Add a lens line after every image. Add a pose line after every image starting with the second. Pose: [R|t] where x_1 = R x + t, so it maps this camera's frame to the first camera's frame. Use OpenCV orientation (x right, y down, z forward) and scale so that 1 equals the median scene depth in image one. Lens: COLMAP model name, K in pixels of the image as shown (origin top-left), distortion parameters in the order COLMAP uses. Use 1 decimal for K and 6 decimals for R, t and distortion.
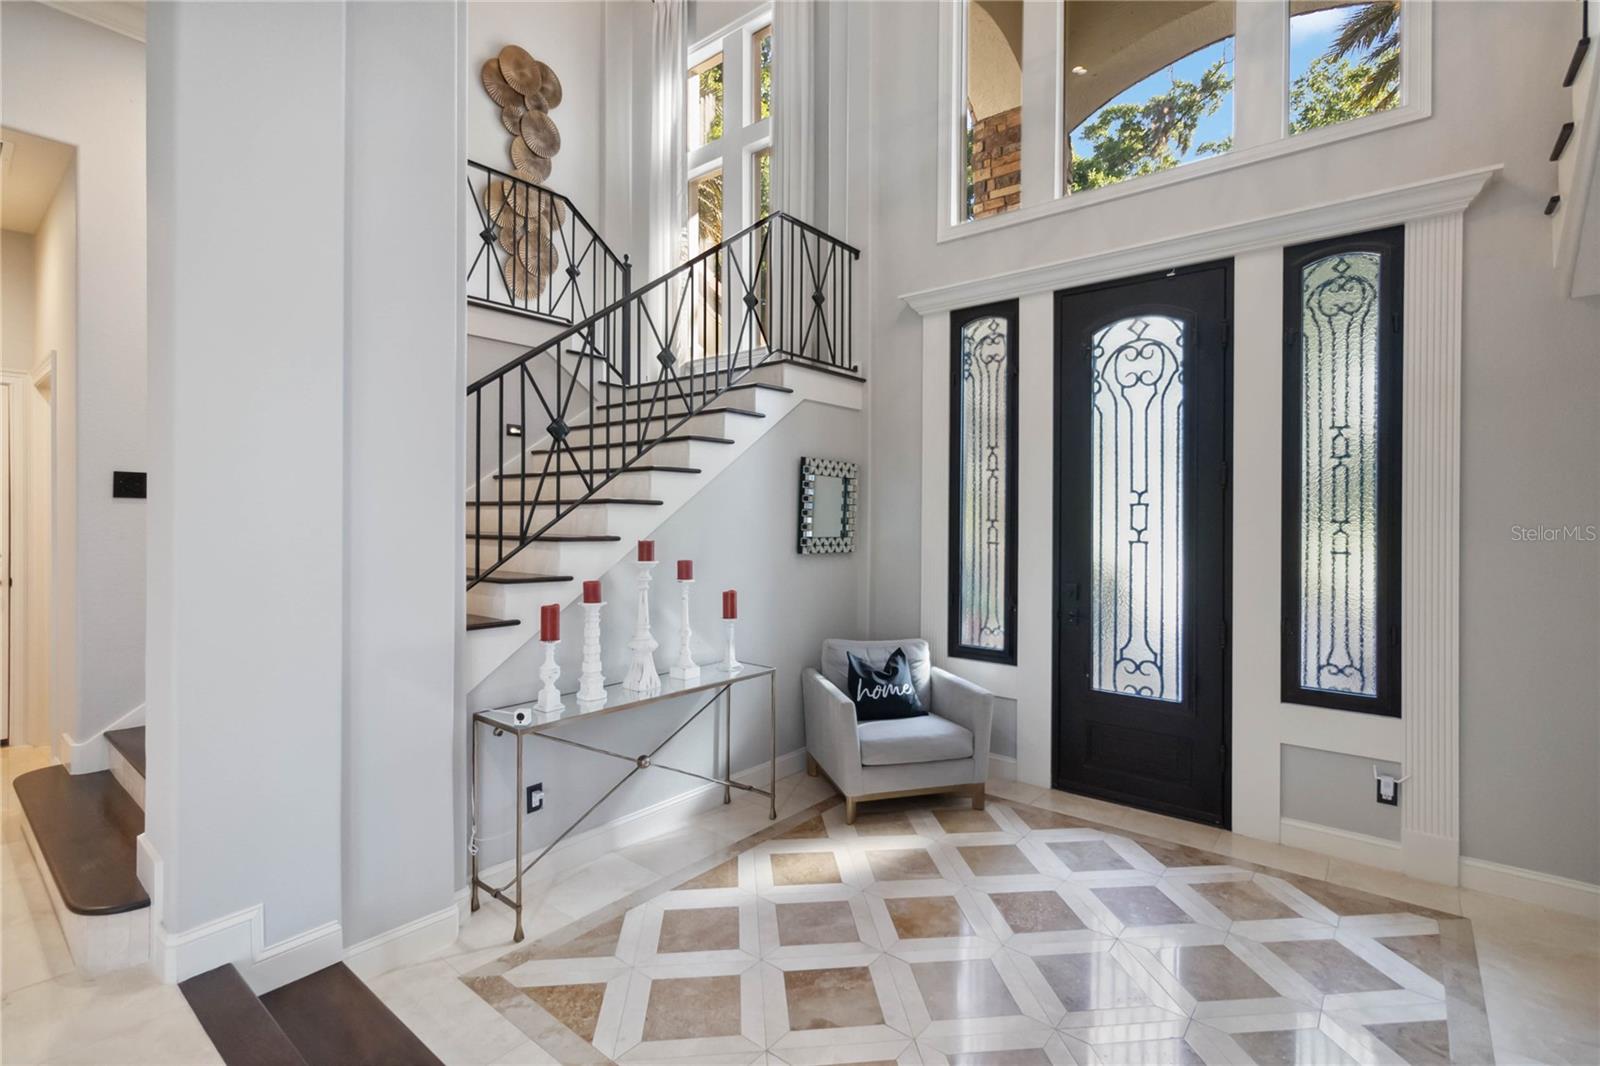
lens RADIAL K [[738.7, 0, 805.9], [0, 738.7, 518.8], [0, 0, 1]] dist [0.002775, -0.000468]
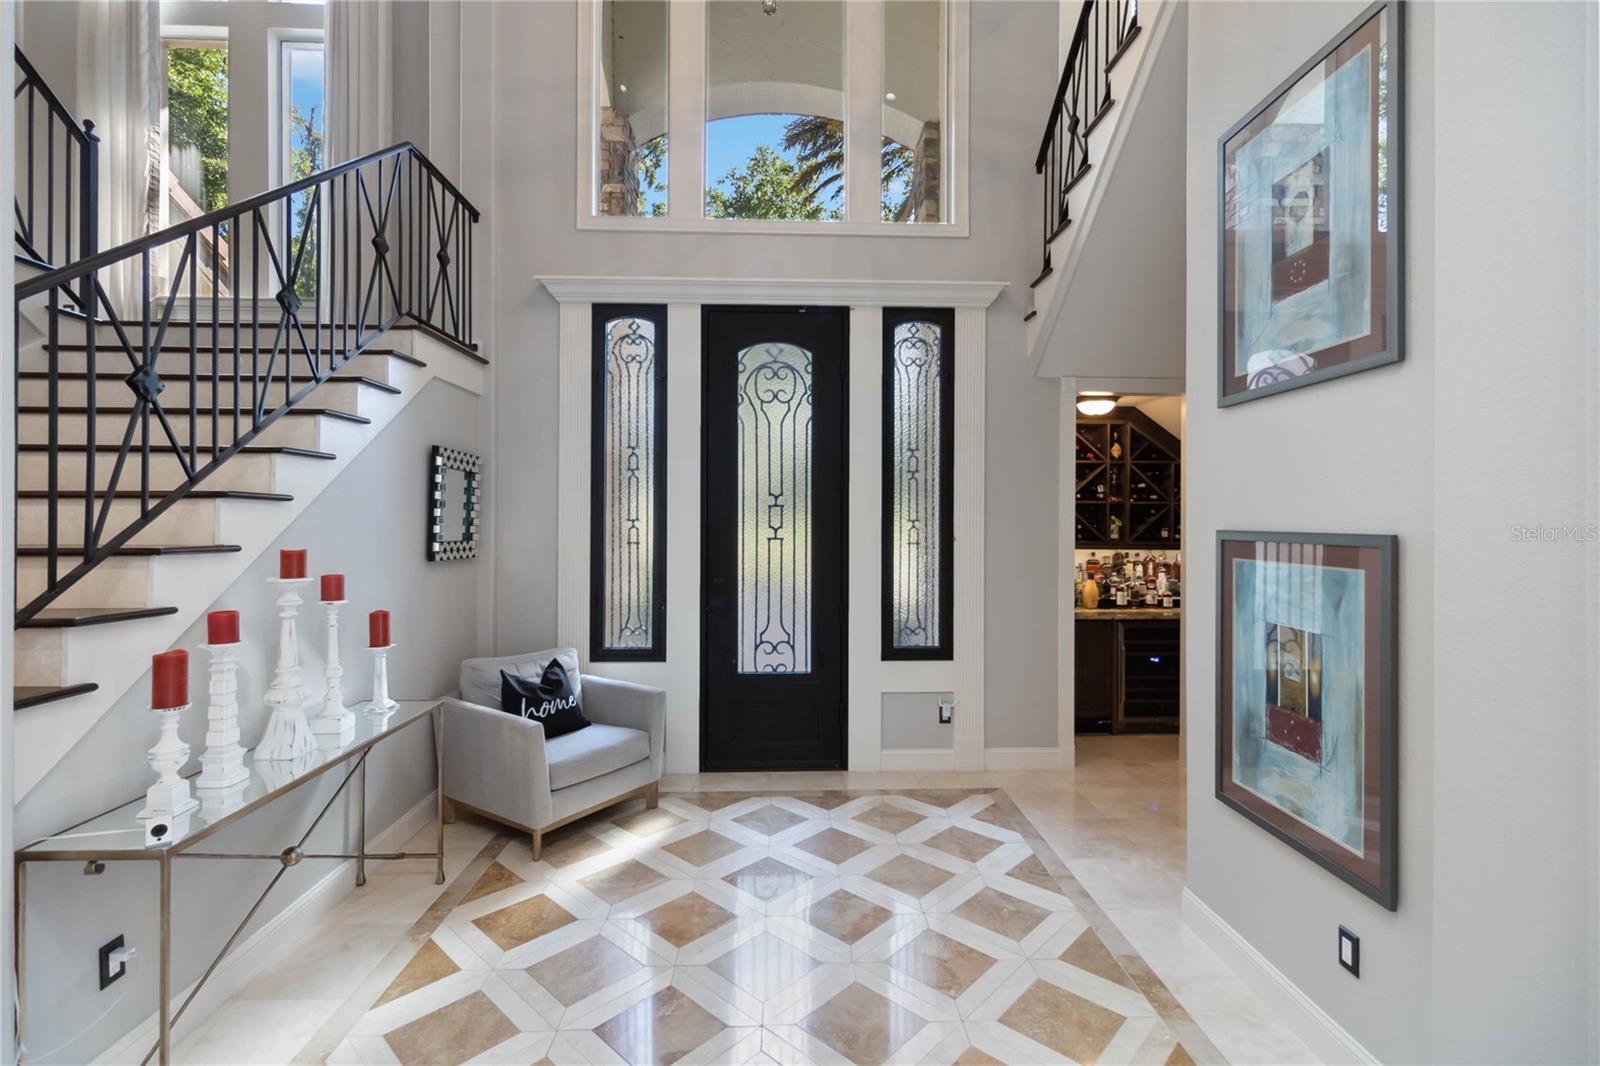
lens RADIAL K [[738.7, 0, 805.9], [0, 738.7, 518.8], [0, 0, 1]] dist [0.002775, -0.000468]
pose [[0.751721, -0.001965, 0.659478, -0.288119], [0.002166, 0.999998, 0.000510, 0.000231], [-0.659478, 0.001045, 0.751723, 0.113774]]
